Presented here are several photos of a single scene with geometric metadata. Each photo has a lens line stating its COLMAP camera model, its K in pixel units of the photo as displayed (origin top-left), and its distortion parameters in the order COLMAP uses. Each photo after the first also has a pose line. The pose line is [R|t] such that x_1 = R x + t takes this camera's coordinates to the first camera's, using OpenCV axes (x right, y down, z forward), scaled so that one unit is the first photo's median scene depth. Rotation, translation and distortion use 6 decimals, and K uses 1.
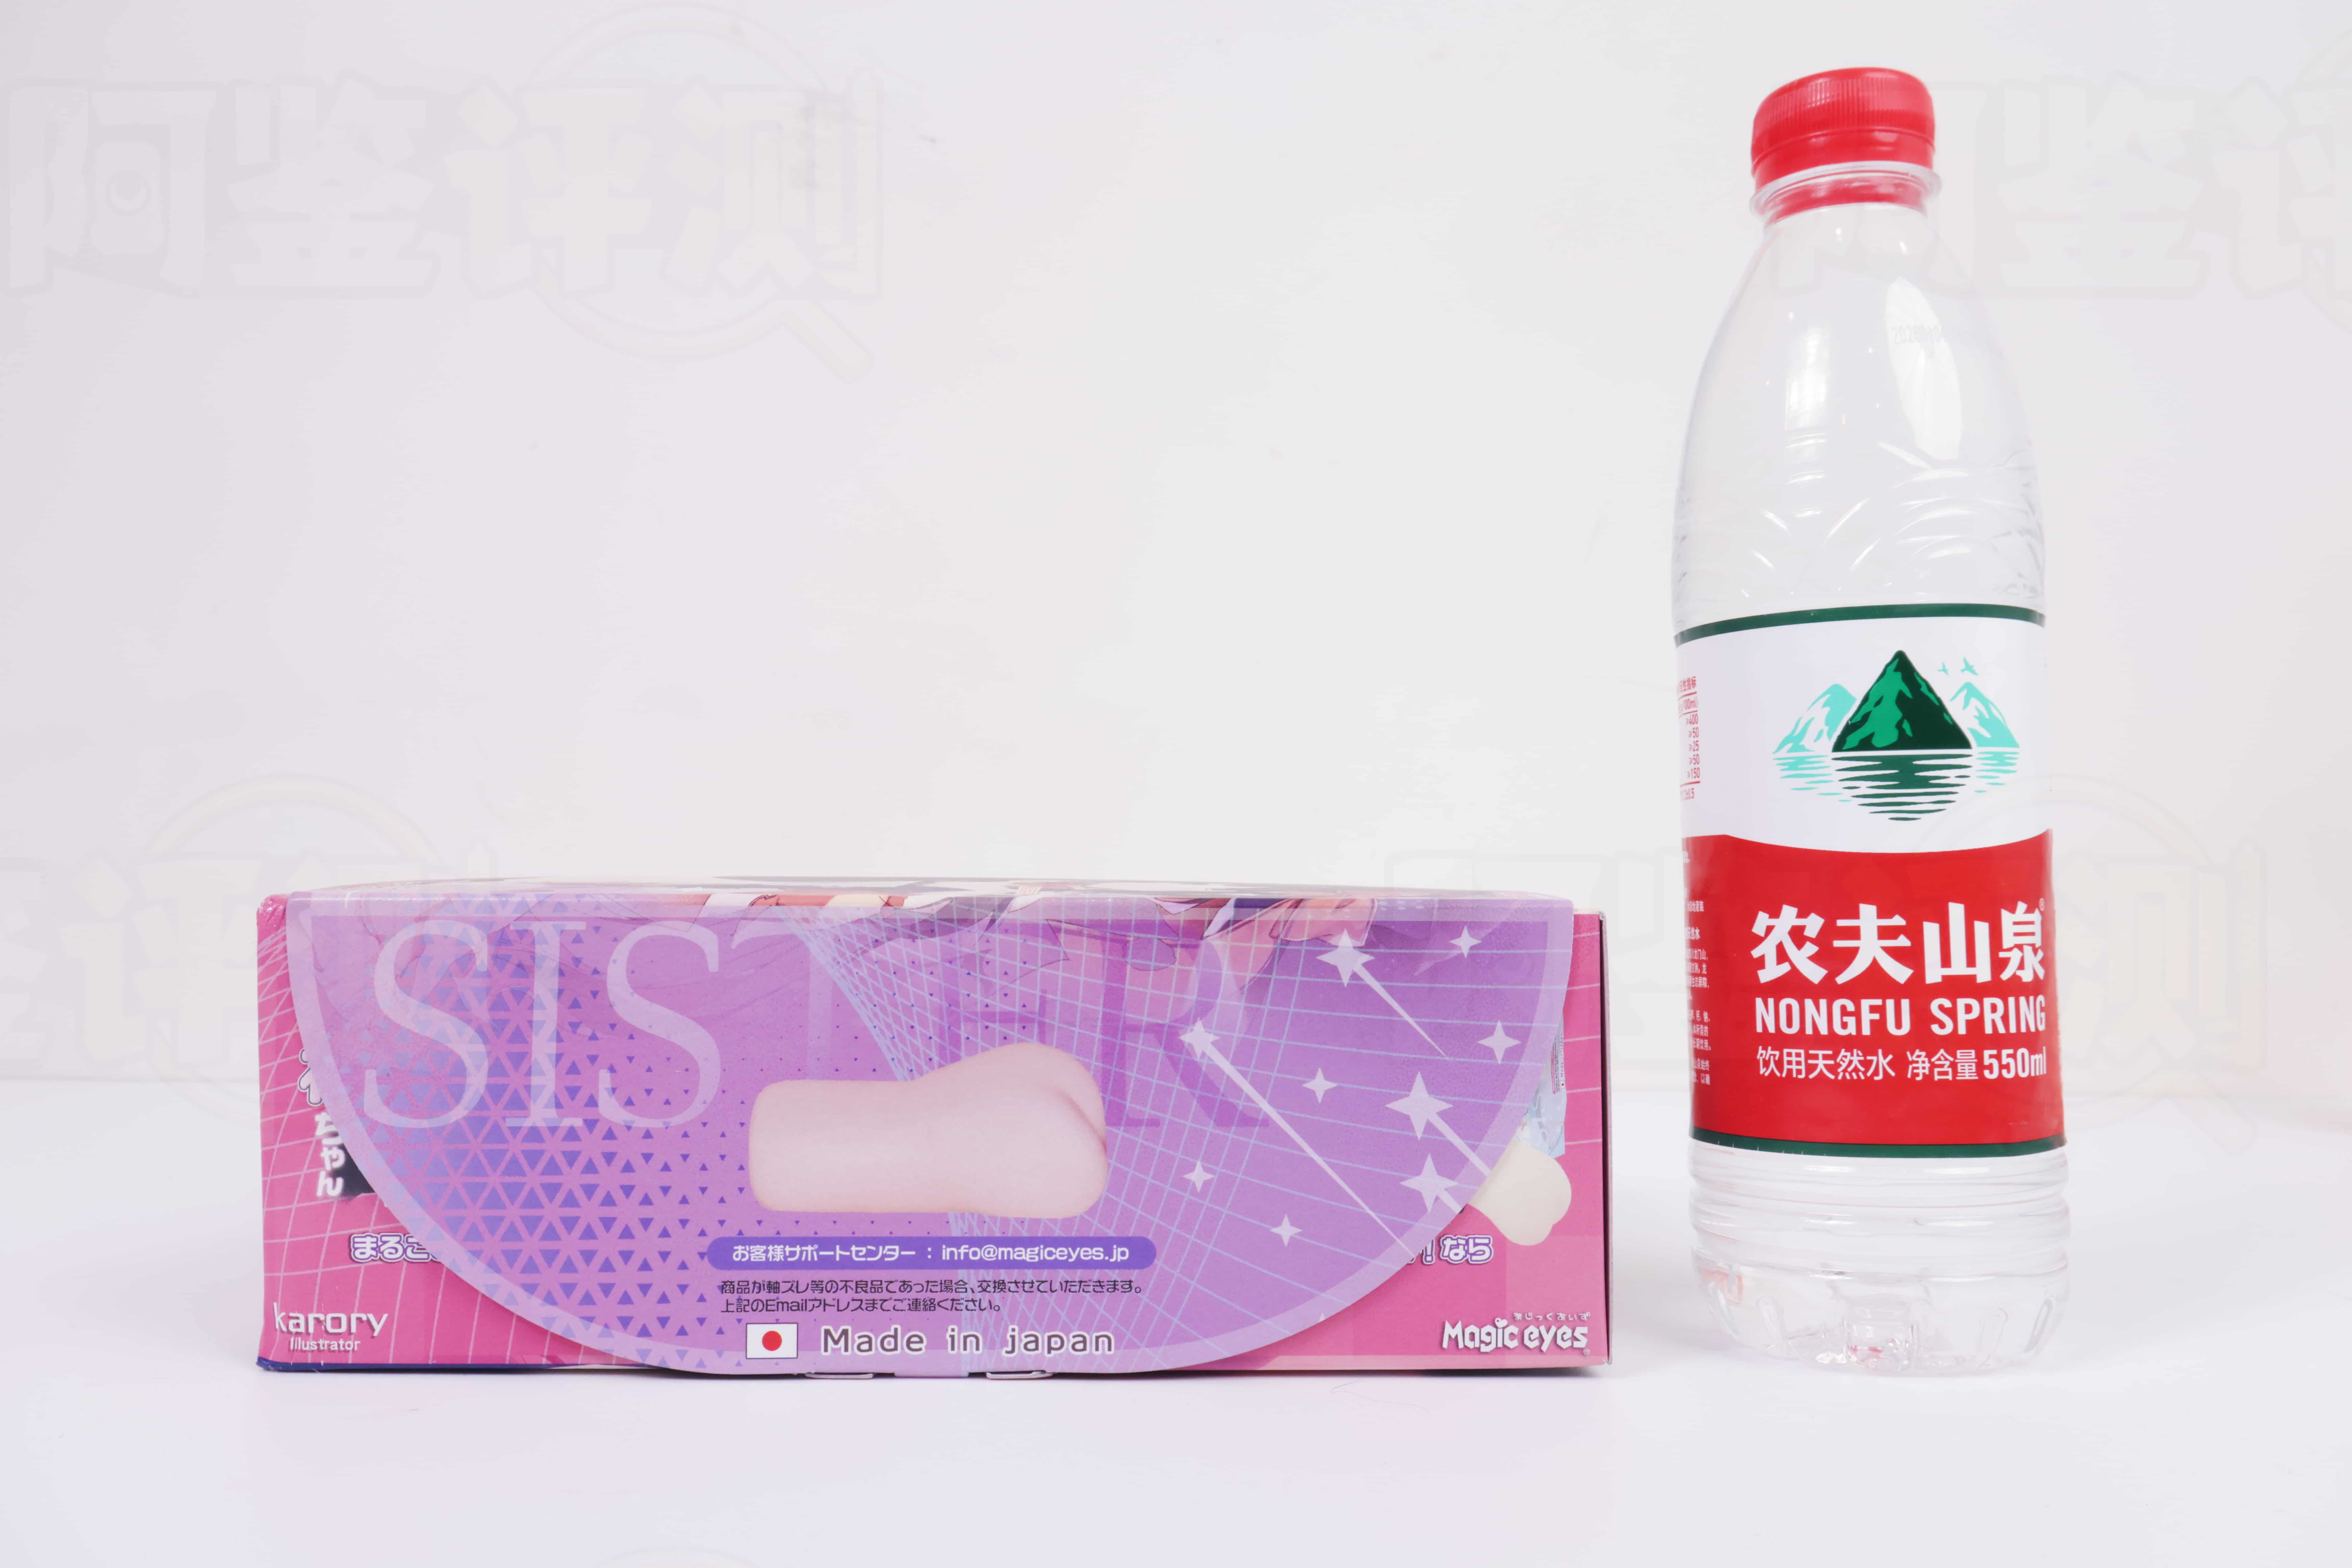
lens RADIAL K [[1978.2, 0, 1175.7], [0, 1978.2, 786.2], [0, 0, 1]] dist [0.034546, 0.029837]
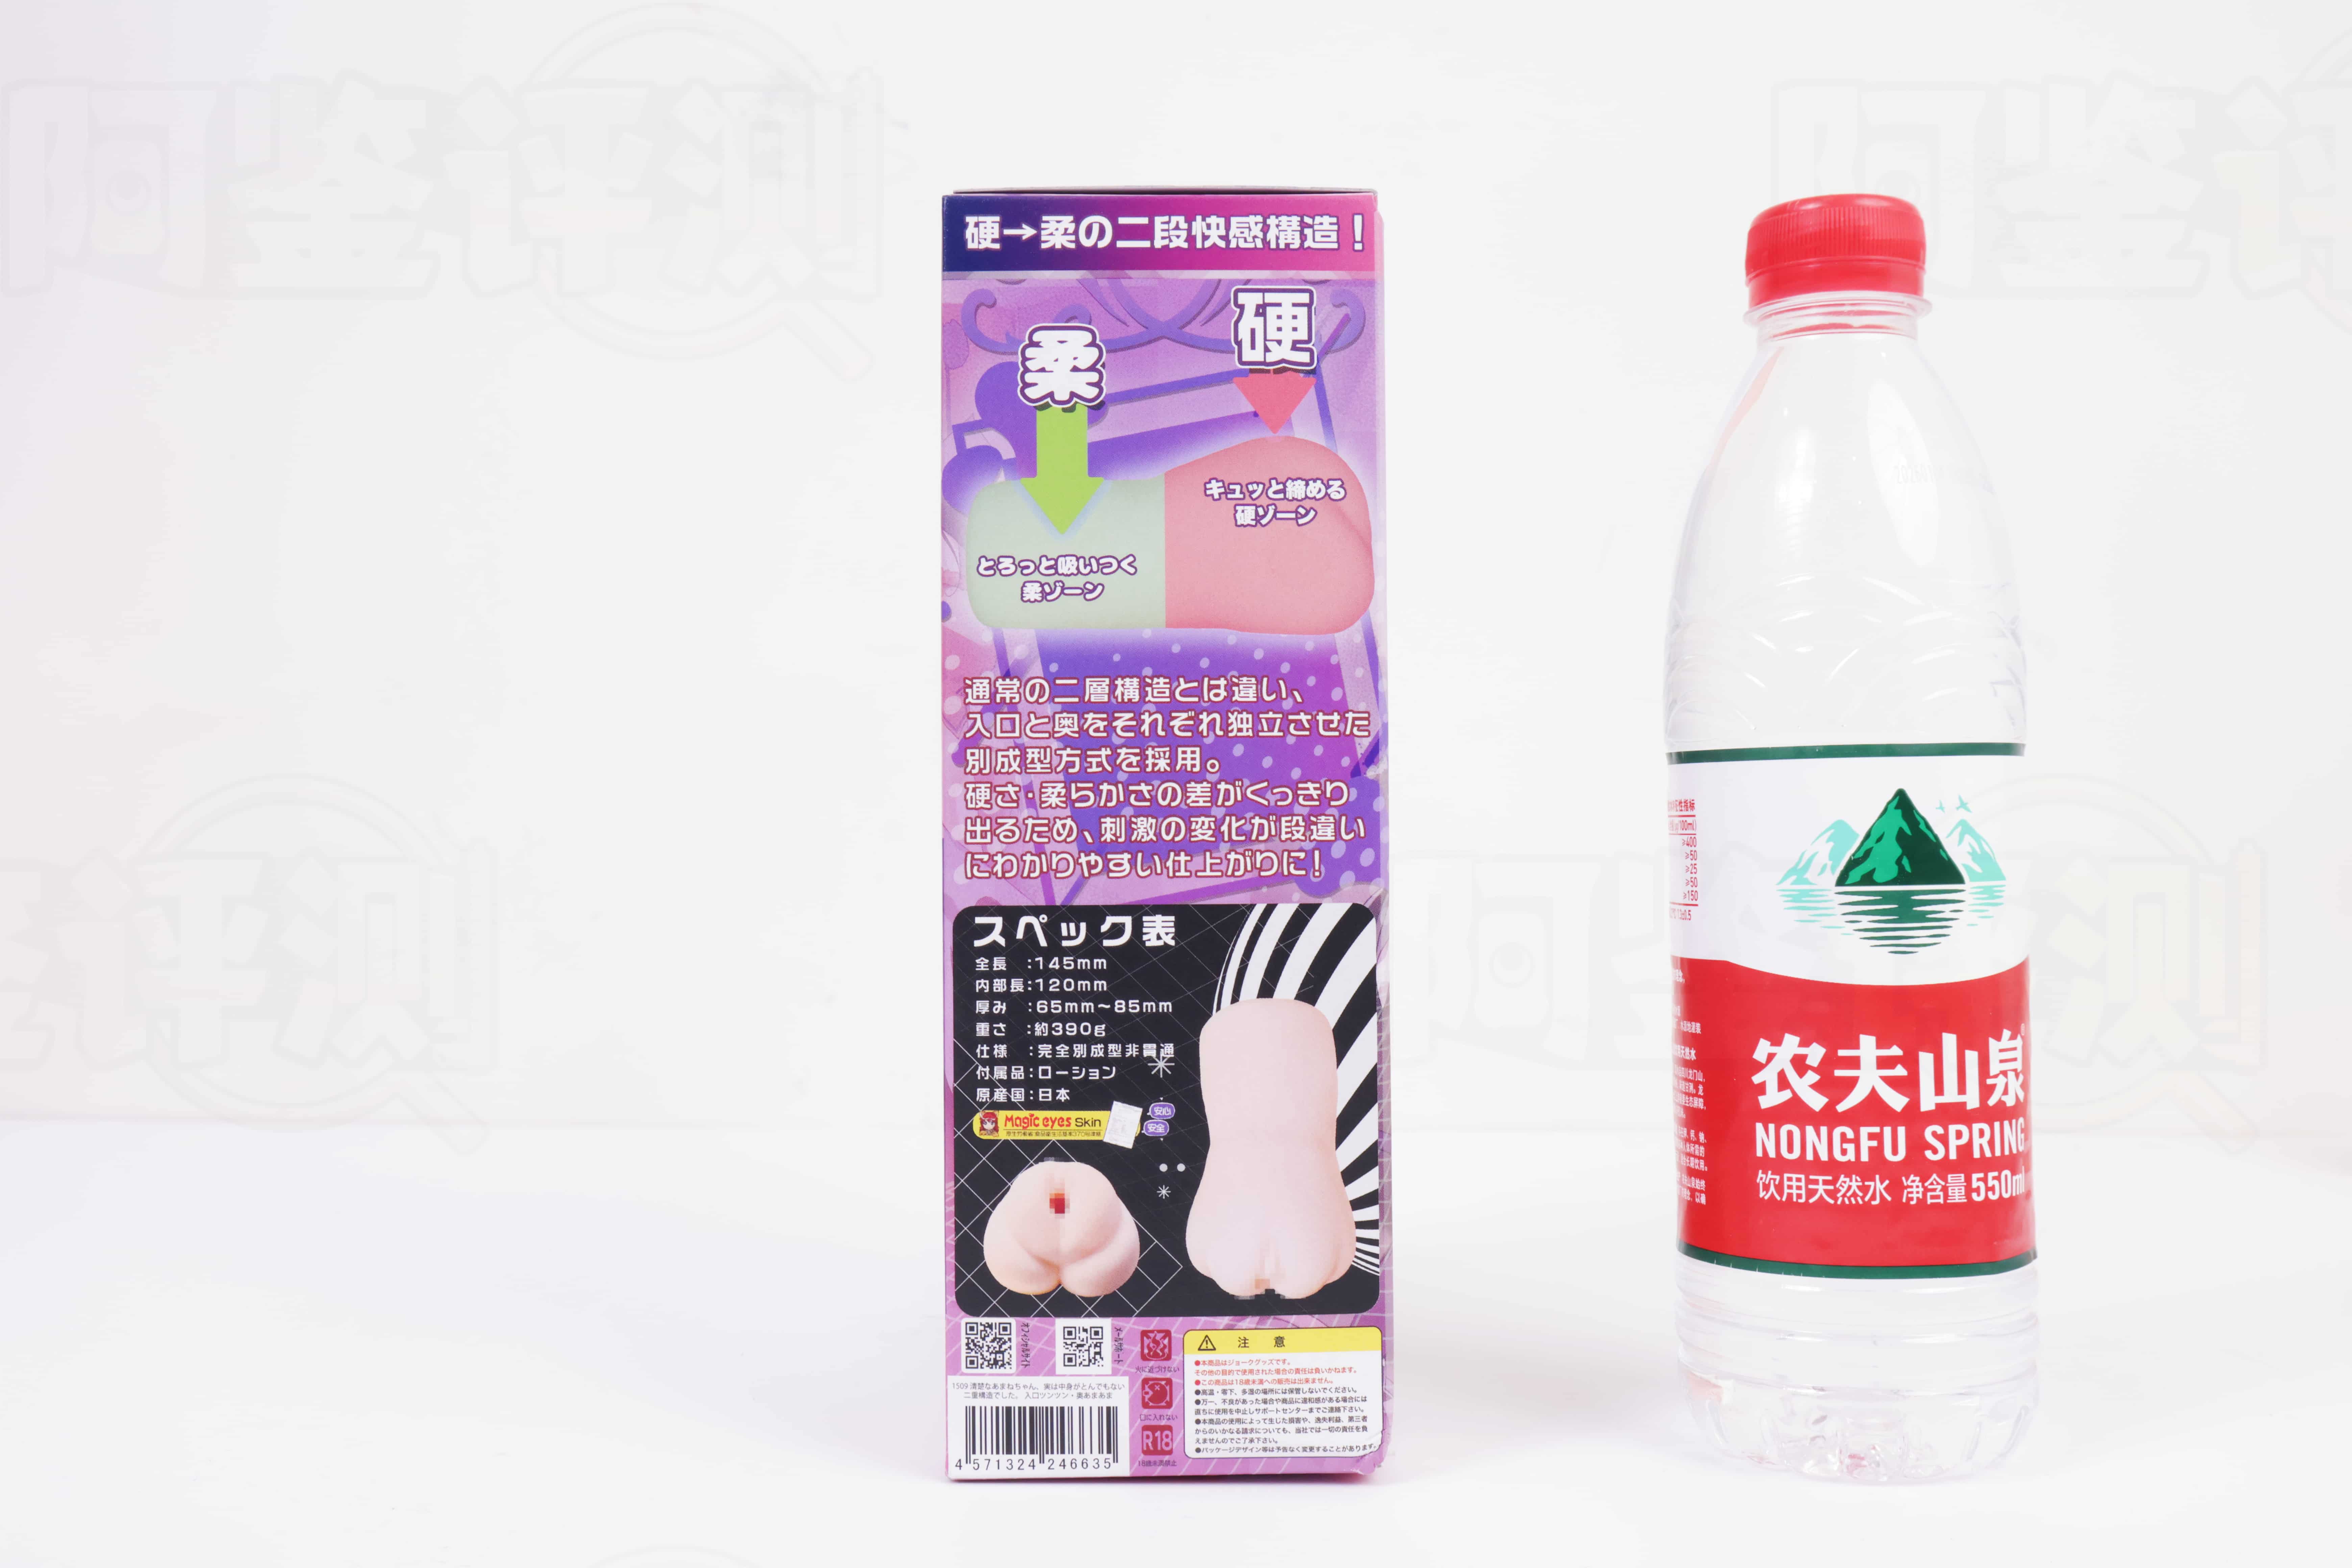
lens RADIAL K [[2502.2, 0, 1112.8], [0, 2502.2, 791.5], [0, 0, 1]] dist [0.045407, 0.000000]
pose [[0.990784, -0.002394, 0.135431, -0.215666], [-0.003687, 0.998997, 0.044630, -0.123159], [-0.135402, -0.044718, 0.989781, -0.232110]]
